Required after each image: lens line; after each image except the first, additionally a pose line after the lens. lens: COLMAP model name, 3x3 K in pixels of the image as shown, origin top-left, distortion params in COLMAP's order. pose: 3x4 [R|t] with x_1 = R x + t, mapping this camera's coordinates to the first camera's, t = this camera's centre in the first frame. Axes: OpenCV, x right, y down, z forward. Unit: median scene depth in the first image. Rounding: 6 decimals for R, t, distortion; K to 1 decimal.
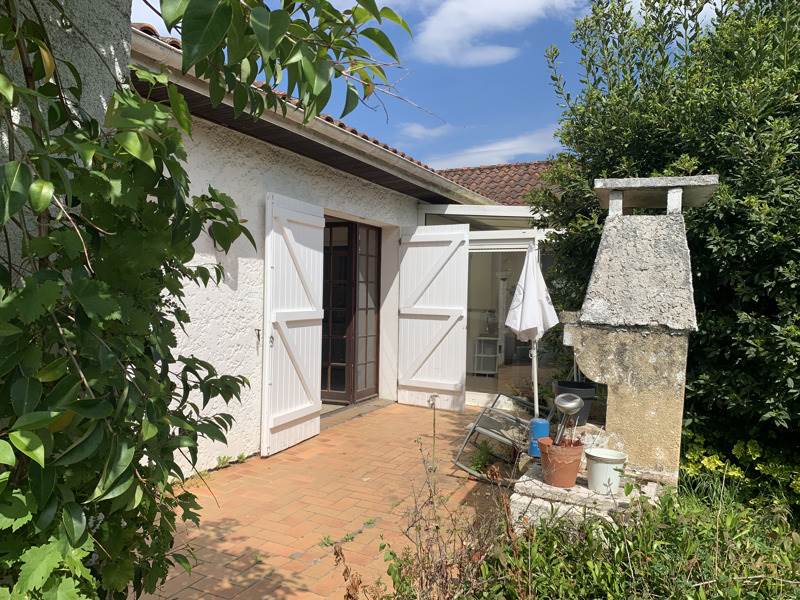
lens RADIAL K [[605.5, 0, 398.5], [0, 605.5, 304.6], [0, 0, 1]] dist [0.035485, -0.045375]
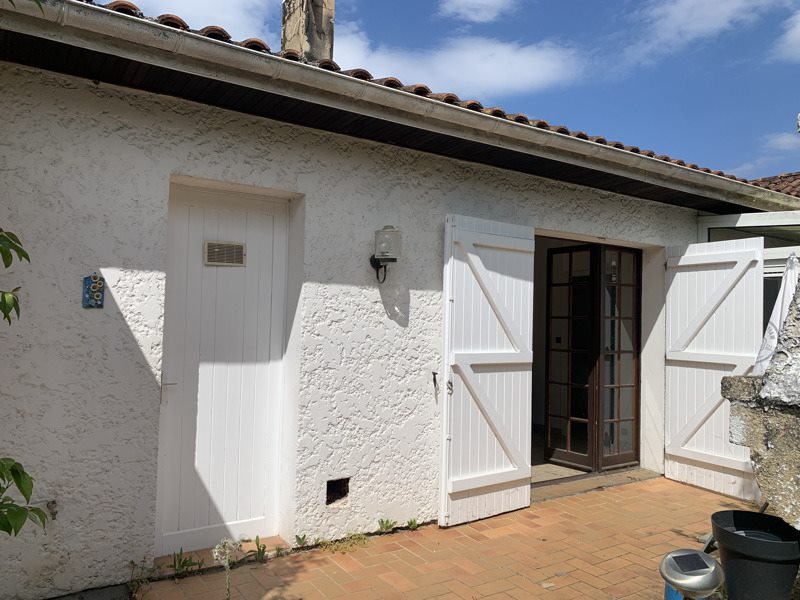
lens RADIAL K [[605.5, 0, 396.4], [0, 605.5, 296.3], [0, 0, 1]] dist [0.035485, -0.045375]
pose [[0.854073, -0.018702, -0.519816, 0.145346], [-0.019828, 0.997457, -0.068464, -0.006441], [0.519775, 0.068780, 0.851530, 0.204022]]
